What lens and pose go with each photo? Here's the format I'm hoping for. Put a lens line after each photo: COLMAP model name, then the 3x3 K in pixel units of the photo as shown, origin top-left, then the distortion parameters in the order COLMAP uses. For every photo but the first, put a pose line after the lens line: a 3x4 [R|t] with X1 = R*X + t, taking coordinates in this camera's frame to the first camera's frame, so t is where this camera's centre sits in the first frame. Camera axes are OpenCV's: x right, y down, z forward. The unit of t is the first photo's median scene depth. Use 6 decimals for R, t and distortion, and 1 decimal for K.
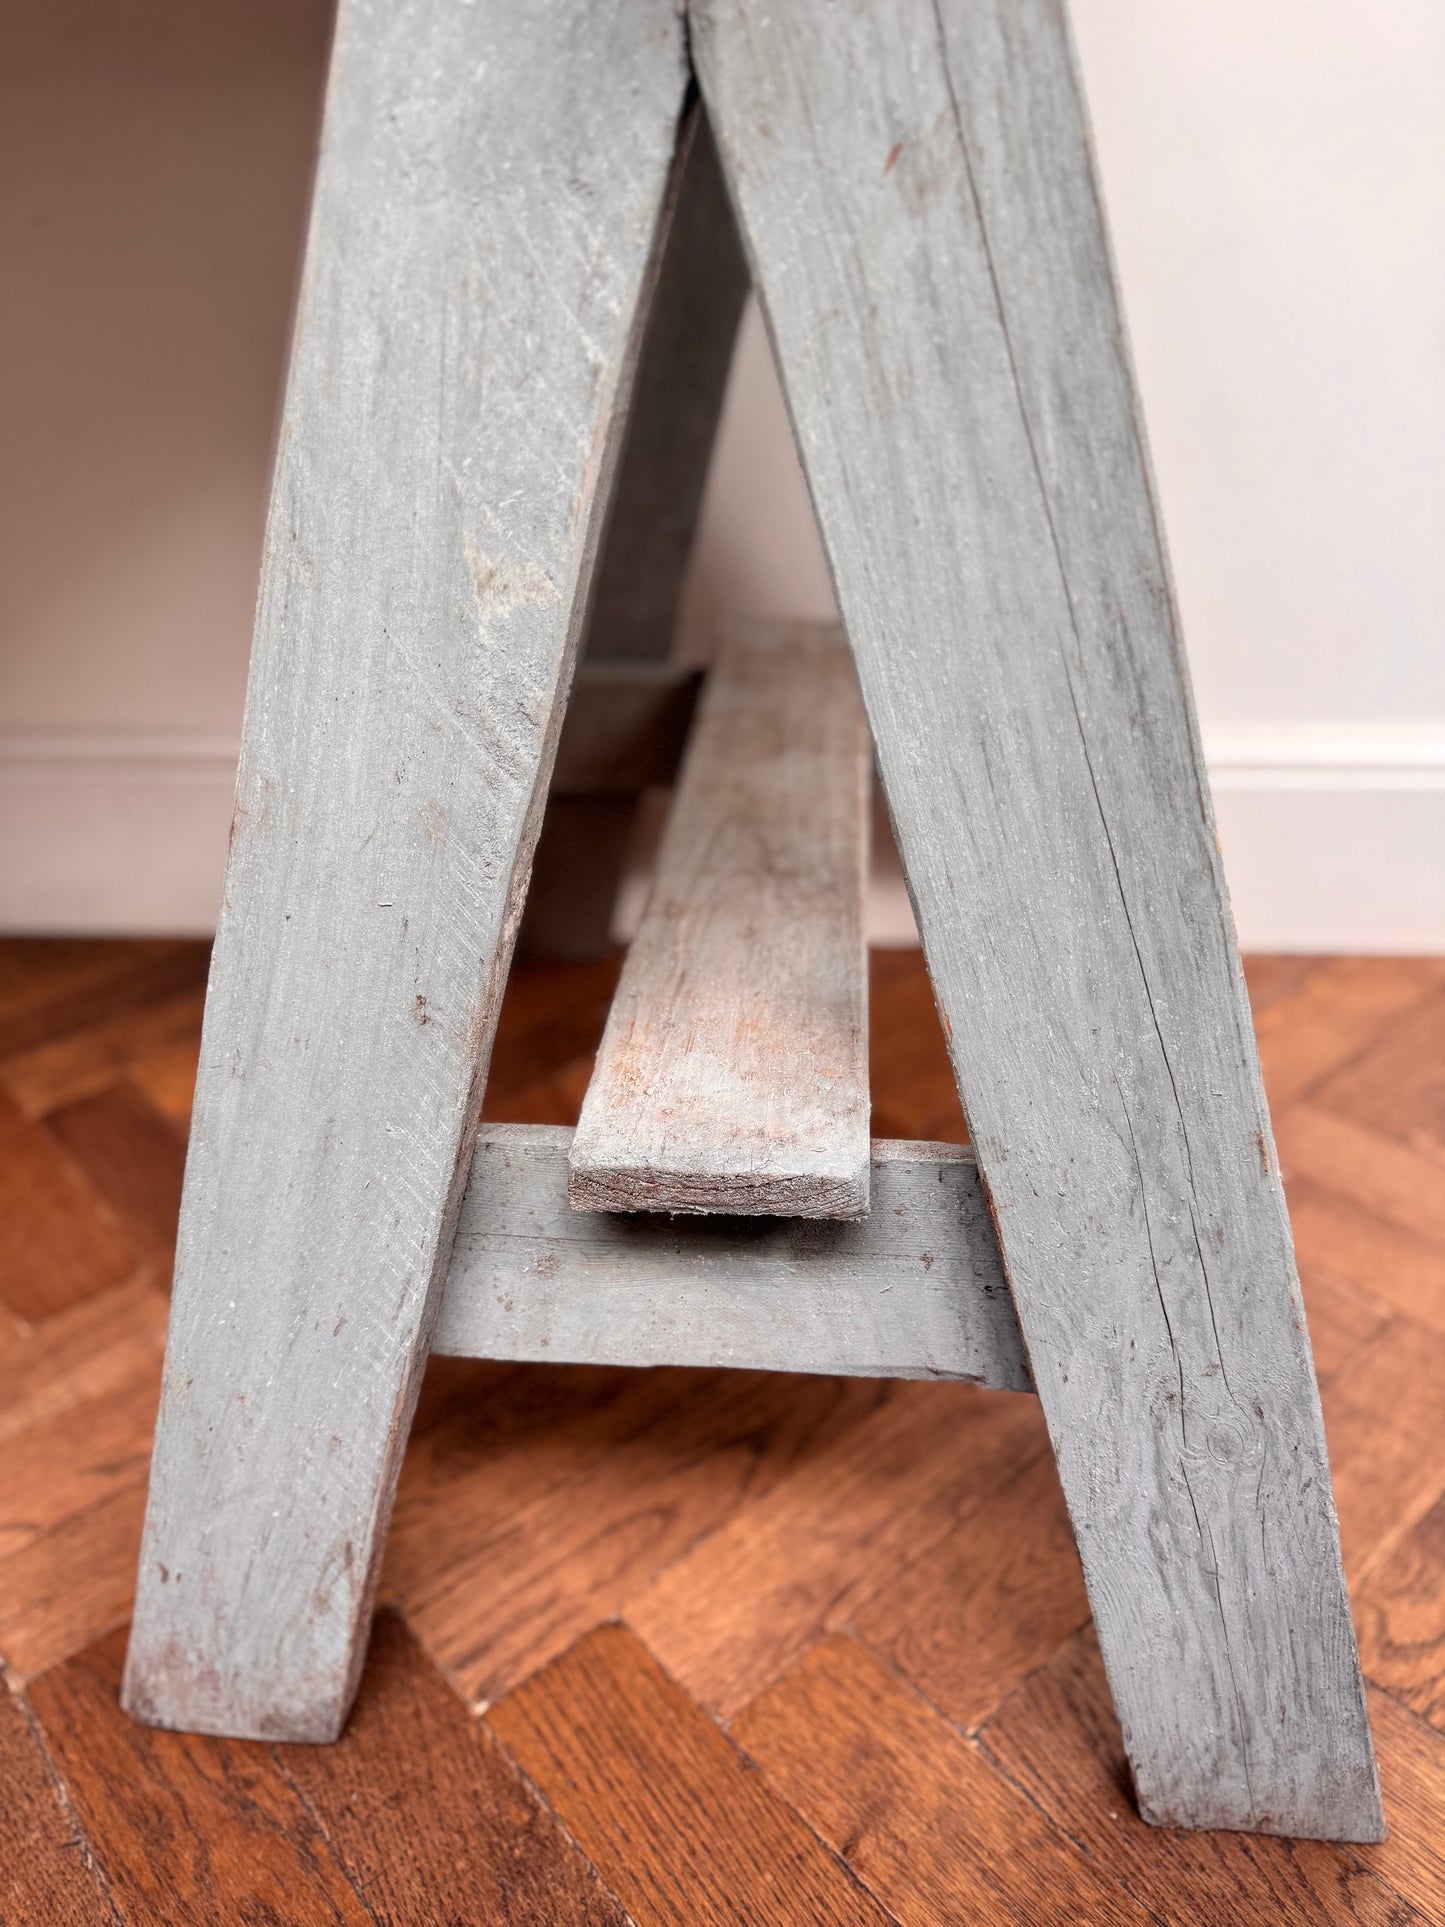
lens RADIAL K [[1422.6, 0, 721.7], [0, 1422.6, 951.9], [0, 0, 1]] dist [-0.018476, -0.013396]
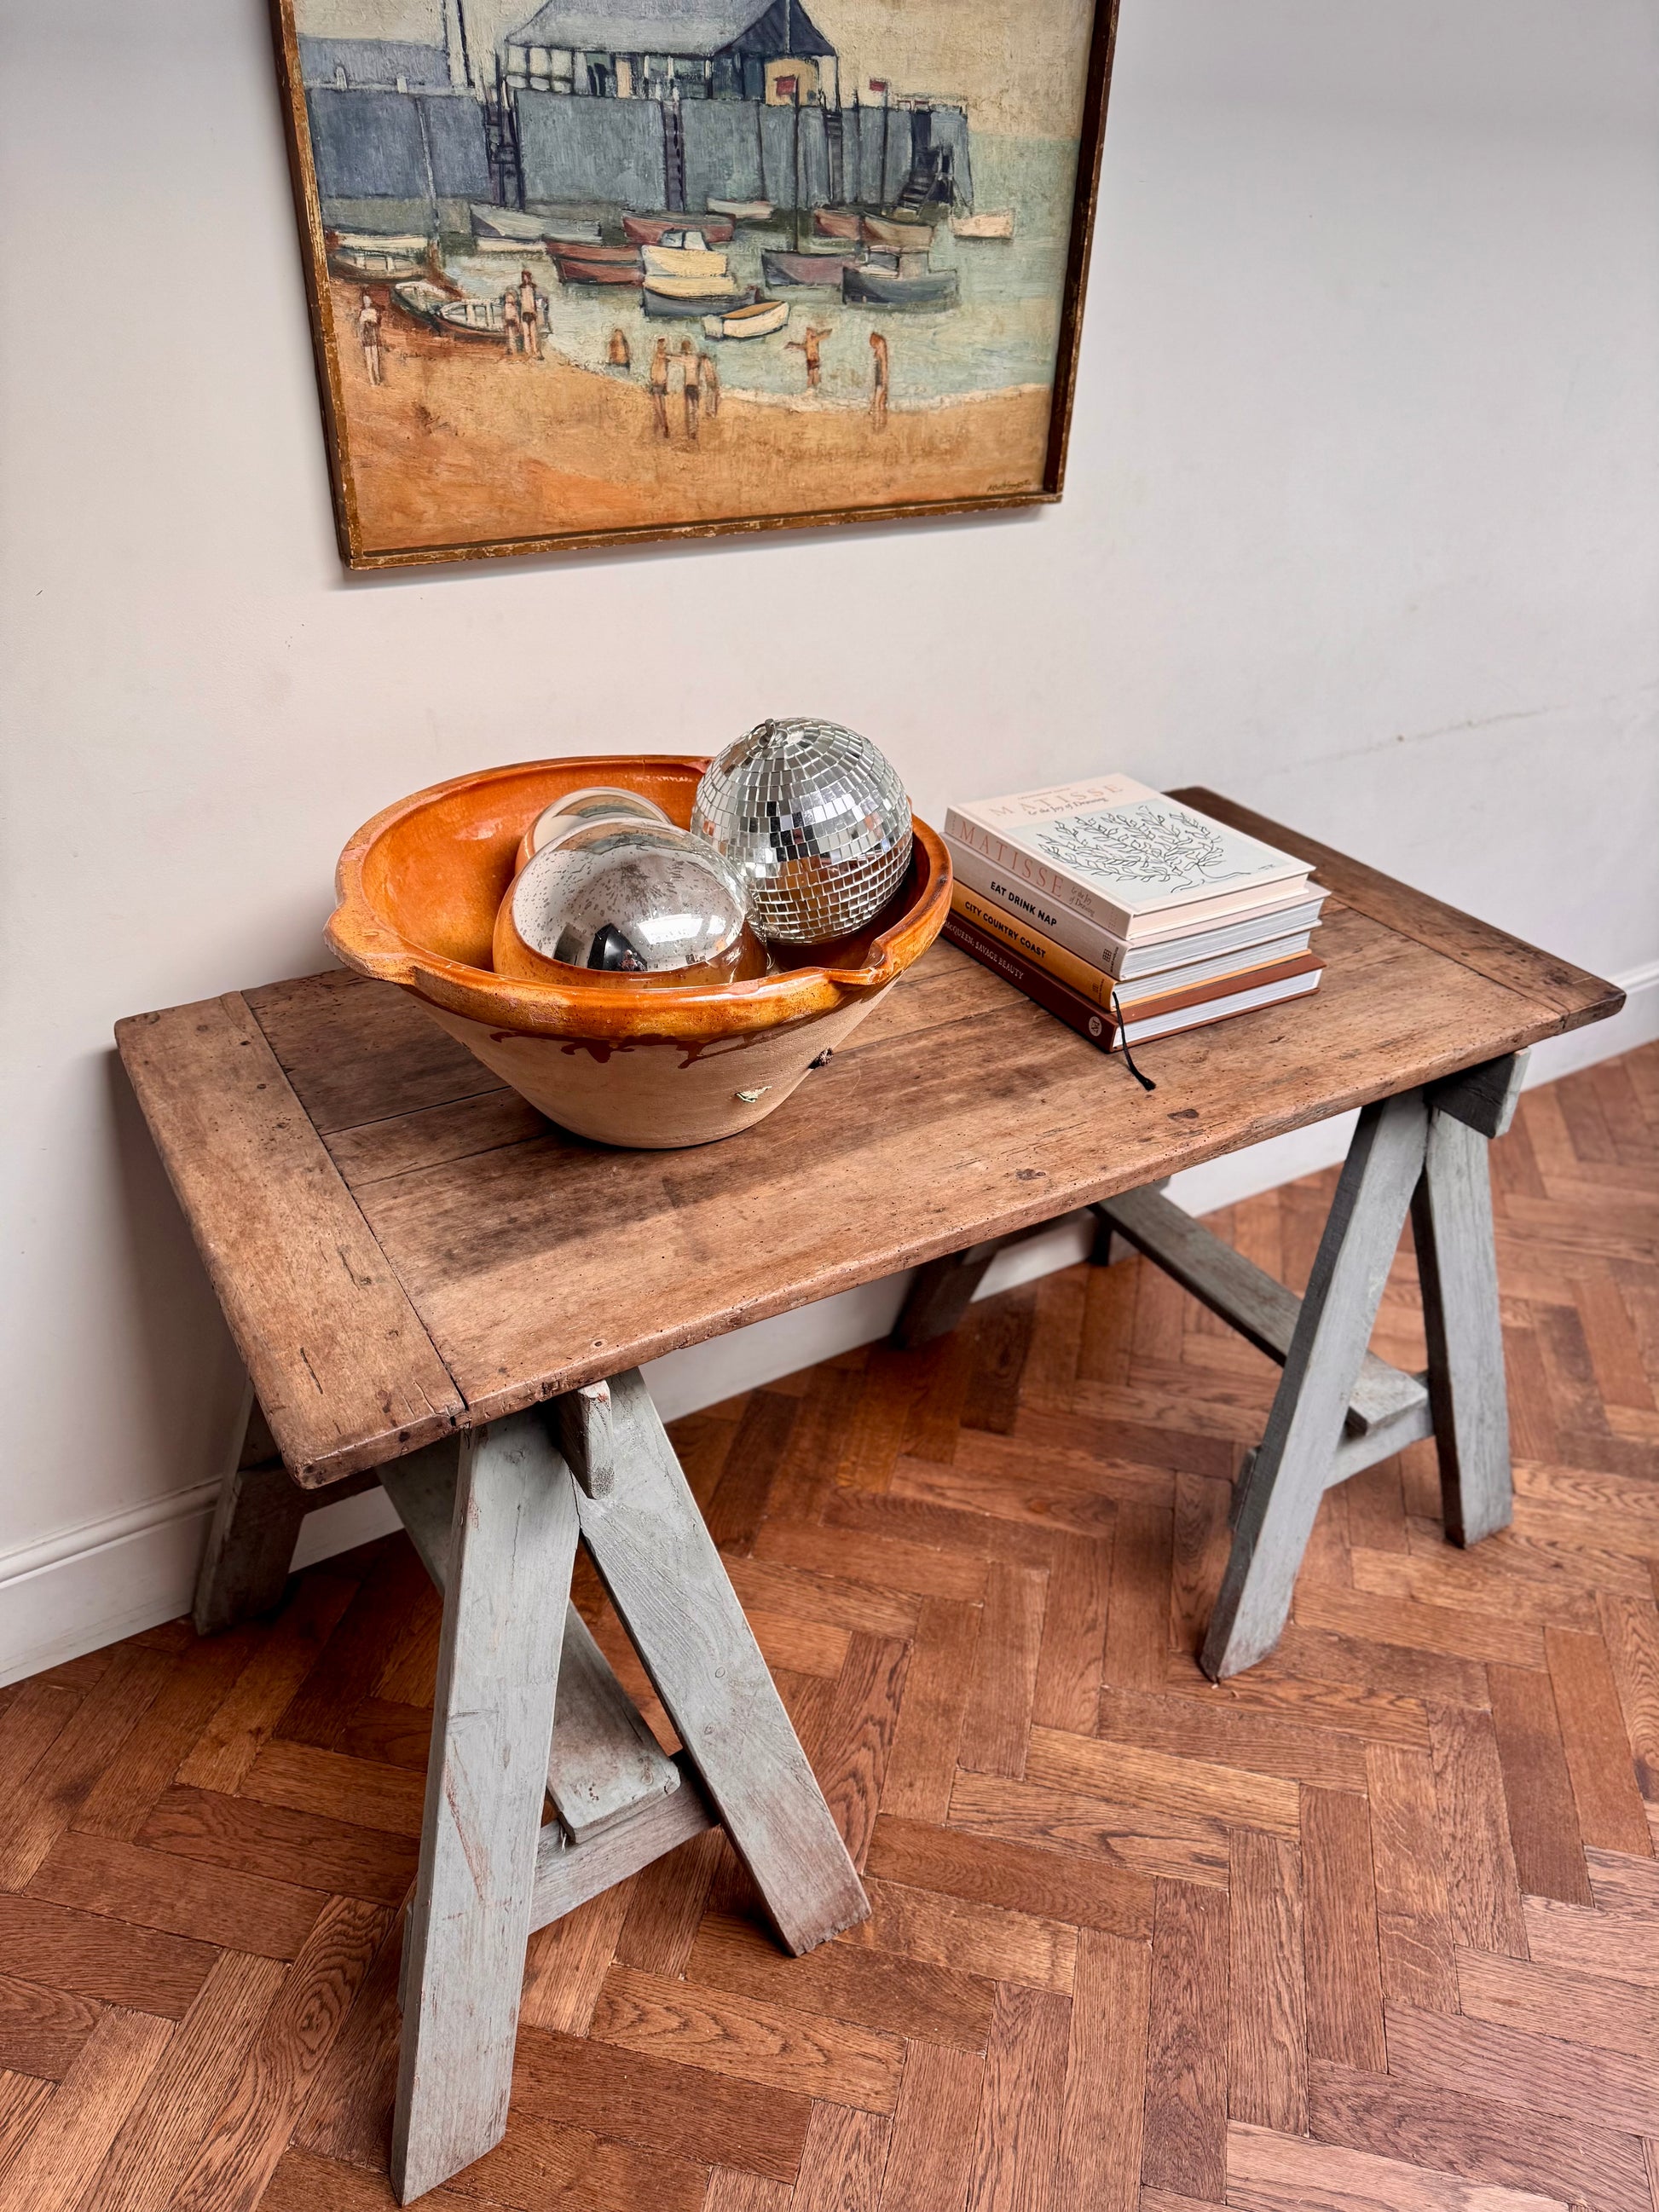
lens RADIAL K [[1577.3, 0, 843.2], [0, 1577.3, 1120.8], [0, 0, 1]] dist [0.028118, -0.028344]
pose [[0.797192, -0.278698, 0.535548, -2.635719], [0.253597, 0.959601, 0.121880, -1.189468], [-0.547880, 0.038651, 0.835663, -1.365555]]
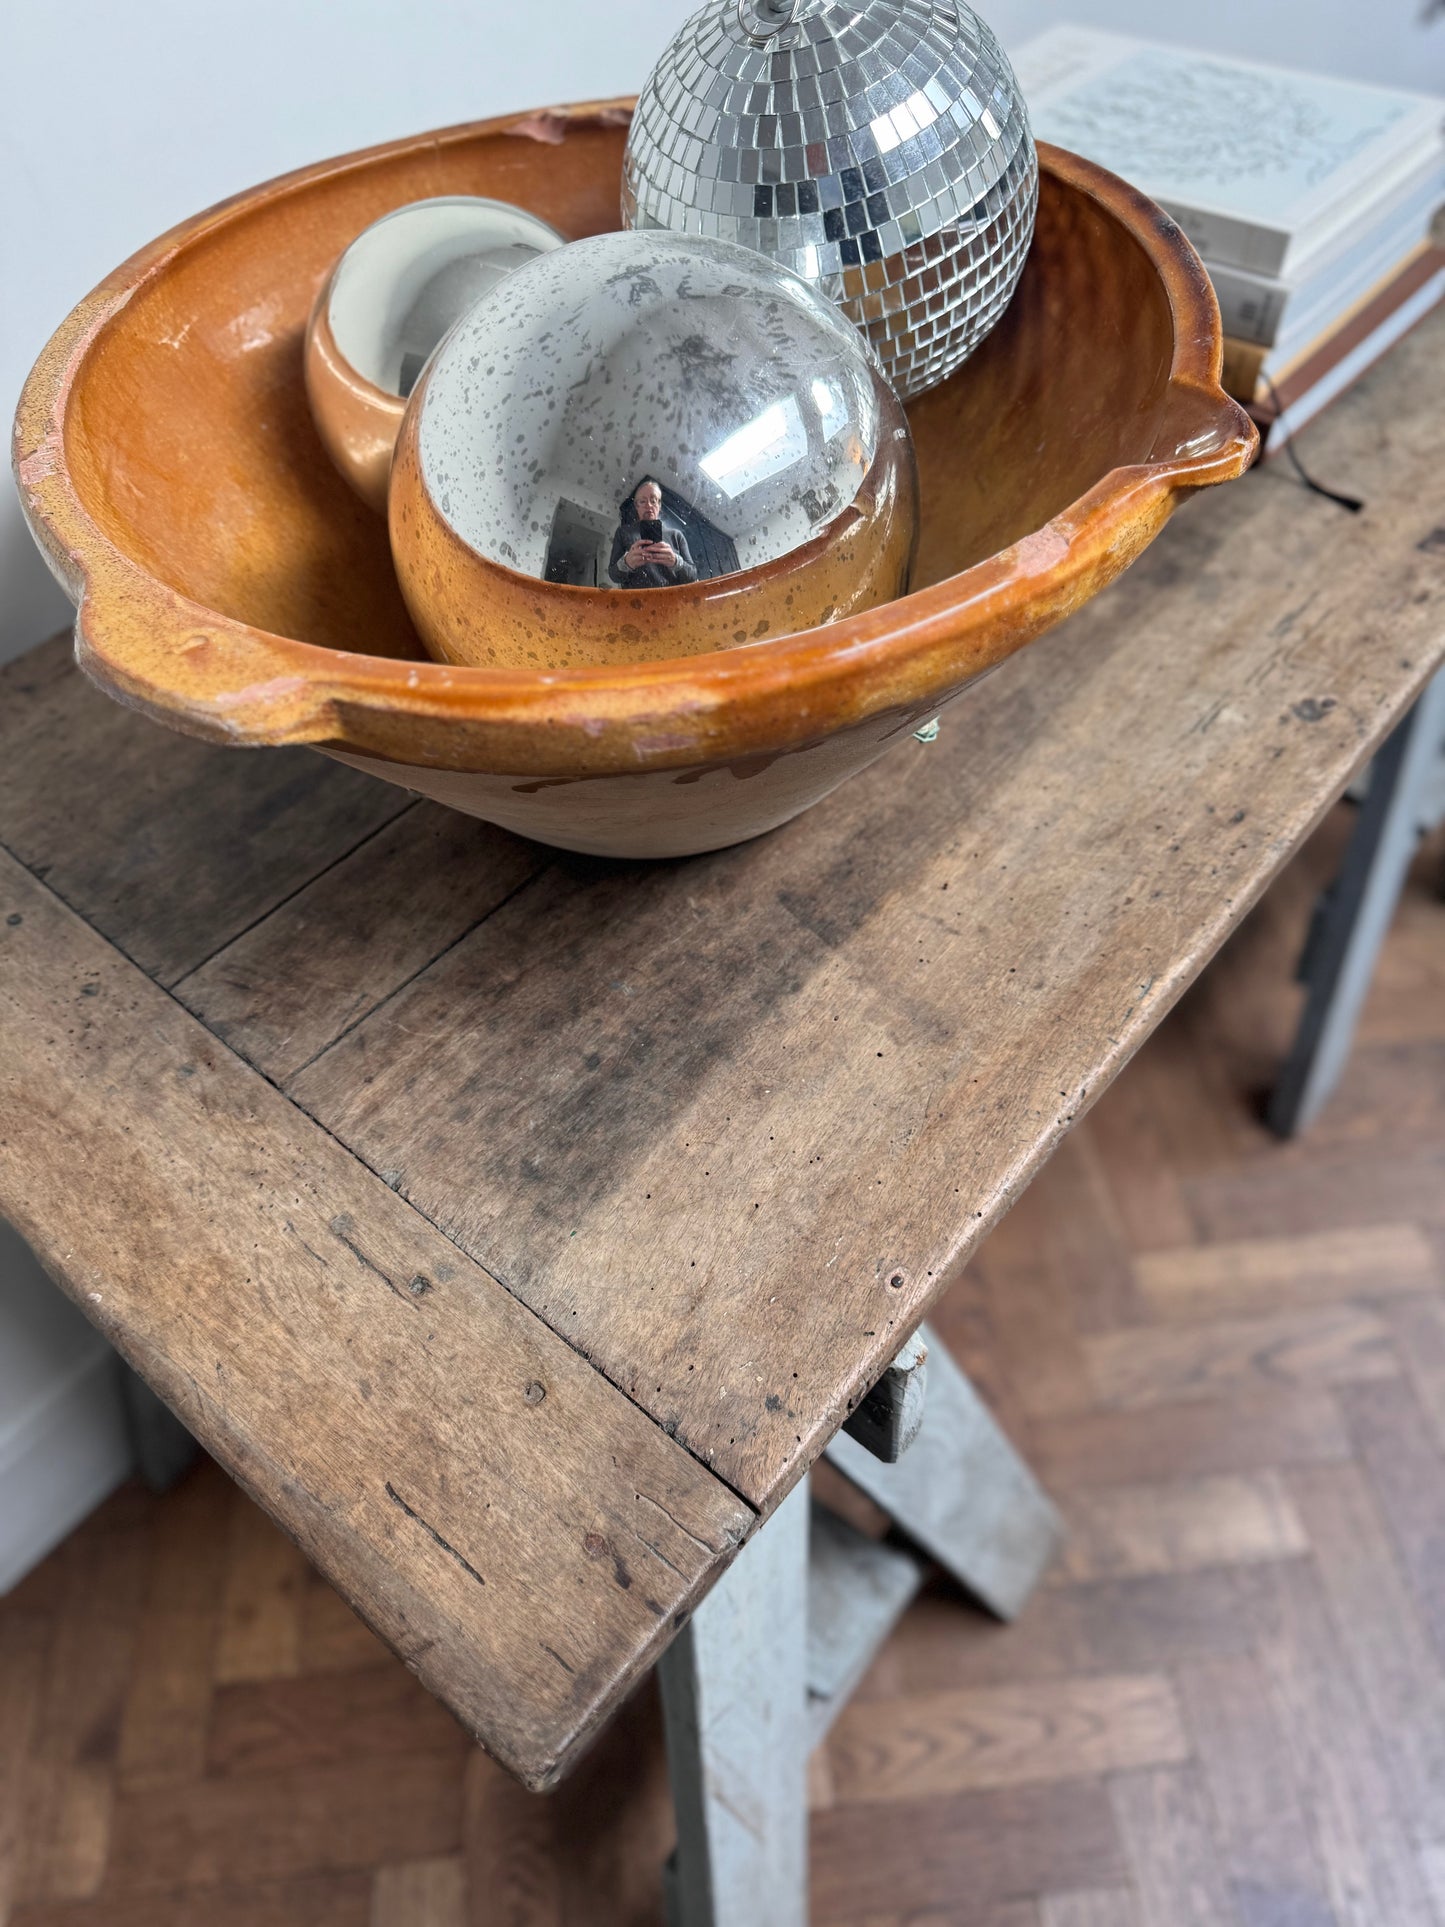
lens RADIAL K [[1374.0, 0, 706.9], [0, 1374.0, 991.7], [0, 0, 1]] dist [0.028118, -0.028344]
pose [[0.579993, -0.647010, 0.494961, -2.304124], [0.456166, 0.761355, 0.460707, -1.414952], [-0.674923, -0.041423, 0.736724, -0.093447]]
